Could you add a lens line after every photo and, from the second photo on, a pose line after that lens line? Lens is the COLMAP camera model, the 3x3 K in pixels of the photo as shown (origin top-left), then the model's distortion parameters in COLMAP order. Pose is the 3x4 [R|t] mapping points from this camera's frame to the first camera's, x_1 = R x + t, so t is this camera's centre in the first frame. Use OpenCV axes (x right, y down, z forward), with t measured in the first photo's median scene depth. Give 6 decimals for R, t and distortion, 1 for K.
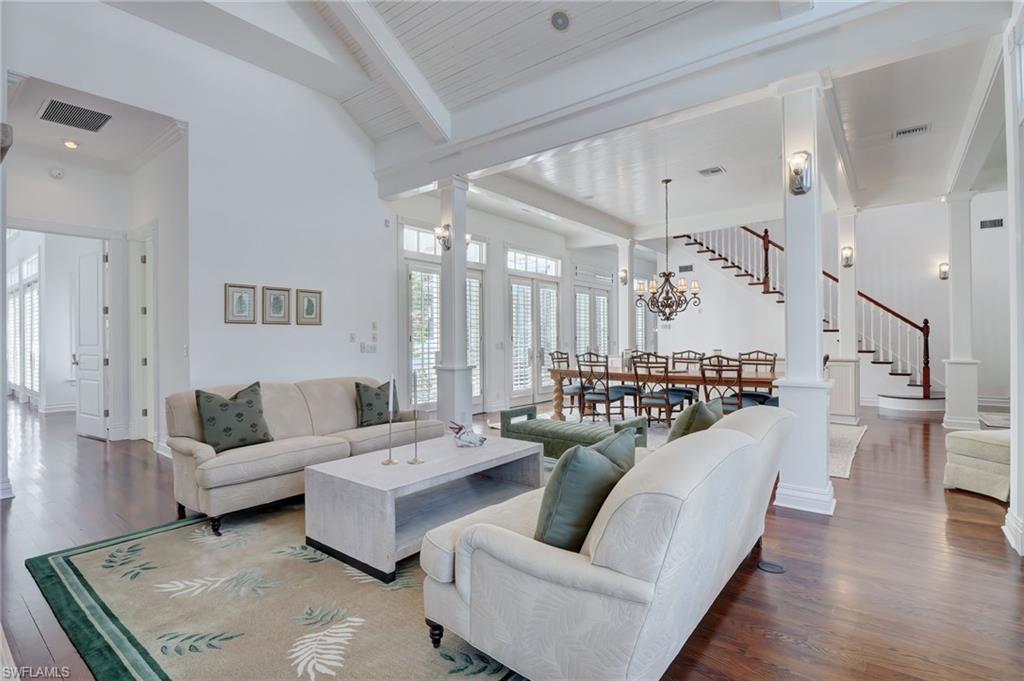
lens RADIAL K [[494.1, 0, 503.9], [0, 494.1, 335.5], [0, 0, 1]] dist [-0.008815, -0.000833]
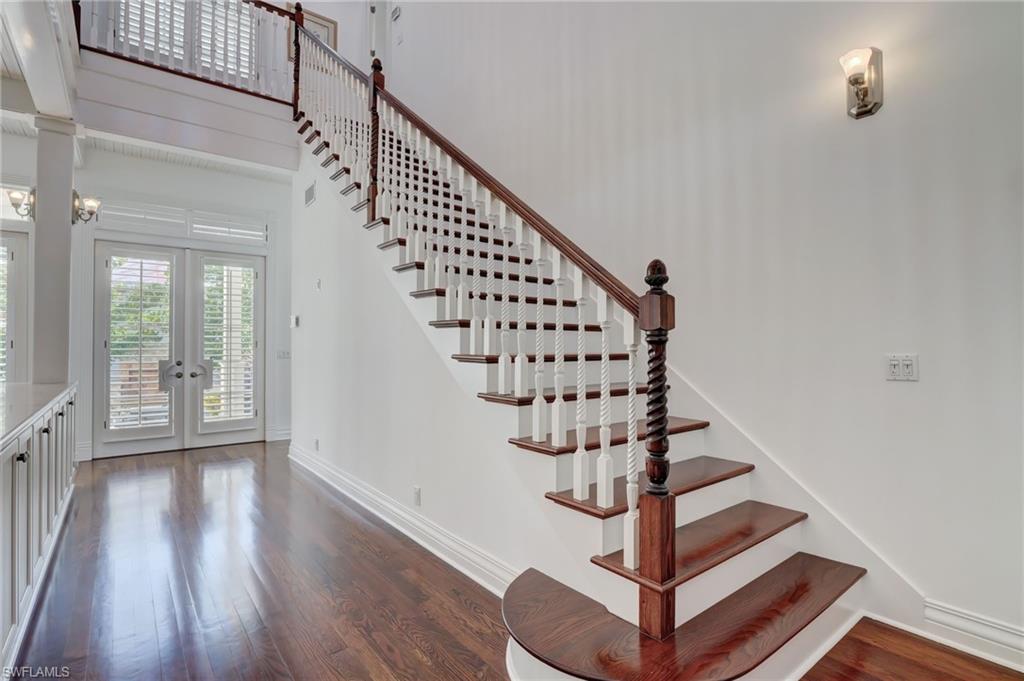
lens RADIAL K [[494.1, 0, 511.2], [0, 494.1, 343.5], [0, 0, 1]] dist [-0.008815, -0.000833]
pose [[0.974783, 0.004584, -0.223106, 0.763771], [-0.005966, 0.999967, -0.005519, 0.002860], [0.223073, 0.006710, 0.974779, 0.706263]]
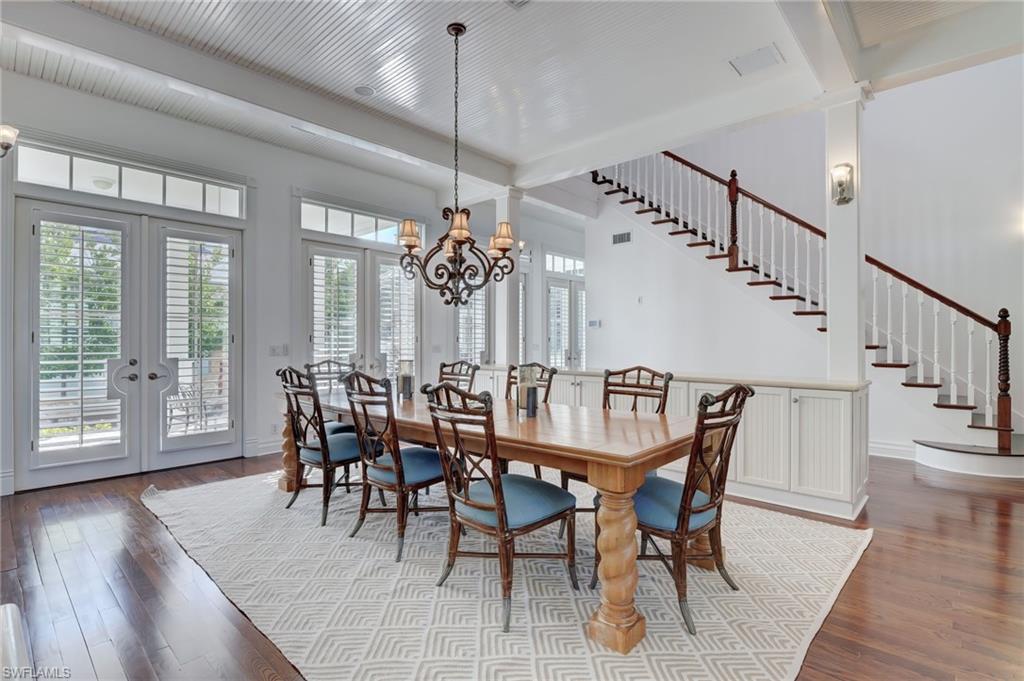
lens RADIAL K [[494.1, 0, 504.3], [0, 494.1, 336.4], [0, 0, 1]] dist [-0.008815, -0.000833]
pose [[0.997070, 0.005849, -0.076268, 0.305606], [-0.006041, 0.999979, -0.002290, 0.002359], [0.076253, 0.002744, 0.997085, 0.365522]]
